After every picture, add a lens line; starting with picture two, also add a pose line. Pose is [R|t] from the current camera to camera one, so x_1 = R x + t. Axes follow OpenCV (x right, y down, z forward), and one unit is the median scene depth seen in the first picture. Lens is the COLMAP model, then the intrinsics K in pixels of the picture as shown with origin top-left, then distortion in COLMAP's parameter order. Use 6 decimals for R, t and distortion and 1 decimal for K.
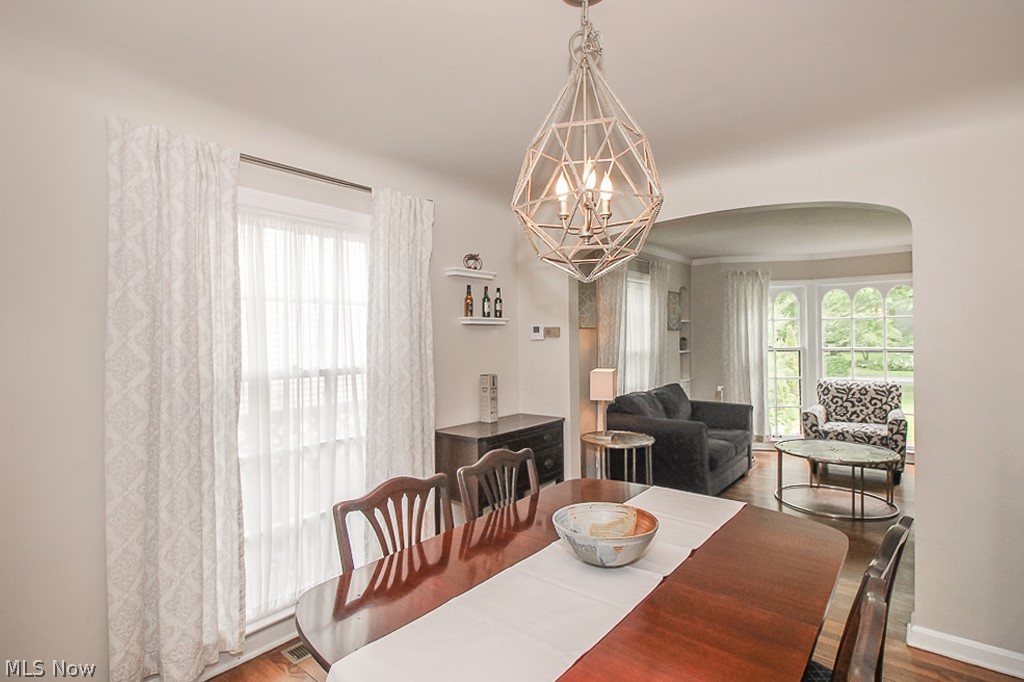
lens RADIAL K [[498.7, 0, 512.1], [0, 498.7, 339.1], [0, 0, 1]] dist [0.002337, -0.005139]
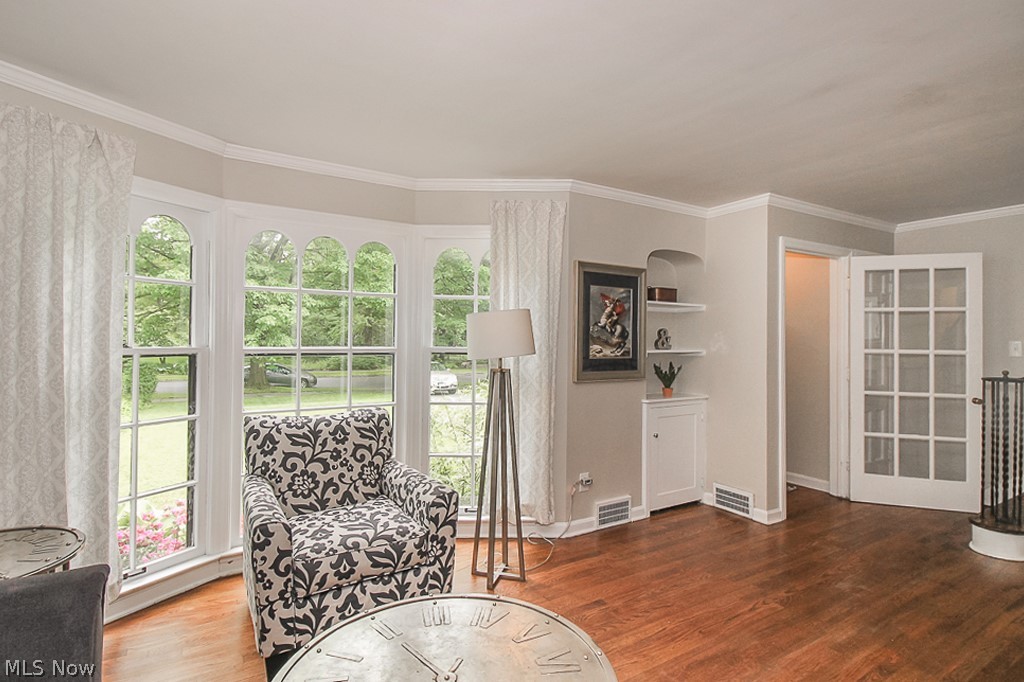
lens RADIAL K [[498.7, 0, 504.1], [0, 498.7, 333.9], [0, 0, 1]] dist [0.002337, -0.005139]
pose [[0.332710, 0.025338, 0.942689, 0.289328], [-0.009384, 0.999678, -0.023557, 0.014546], [-0.942982, -0.001009, 0.332841, 0.683963]]
